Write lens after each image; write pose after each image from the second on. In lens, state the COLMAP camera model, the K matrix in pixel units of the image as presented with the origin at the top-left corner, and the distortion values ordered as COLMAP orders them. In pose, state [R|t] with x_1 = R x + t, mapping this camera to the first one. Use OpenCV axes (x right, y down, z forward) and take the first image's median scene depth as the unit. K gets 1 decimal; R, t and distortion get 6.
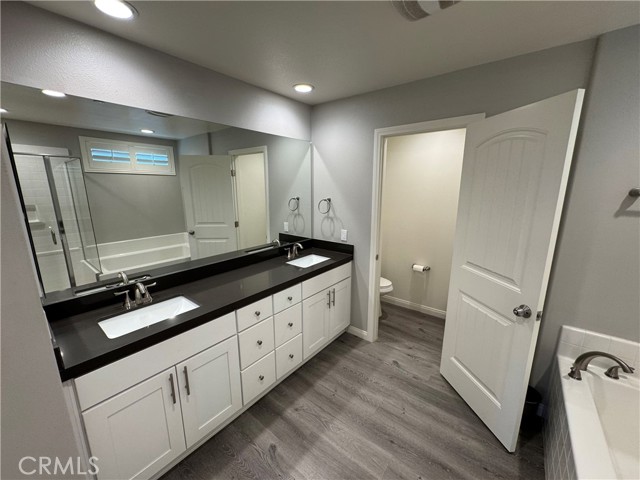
lens RADIAL K [[256.0, 0, 320.0], [0, 256.0, 240.0], [0, 0, 1]] dist [-0.001123, -0.000137]
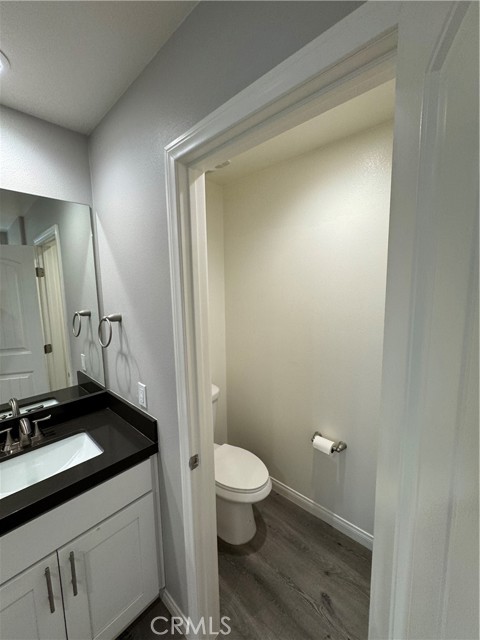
lens RADIAL K [[256.0, 0, 241.1], [0, 256.0, 320.5], [0, 0, 1]] dist [-0.001123, -0.000137]
pose [[0.997659, -0.011600, -0.067388, 0.260148], [0.006260, 0.996862, -0.078912, -0.098478], [0.068092, 0.078305, 0.994601, 0.464204]]
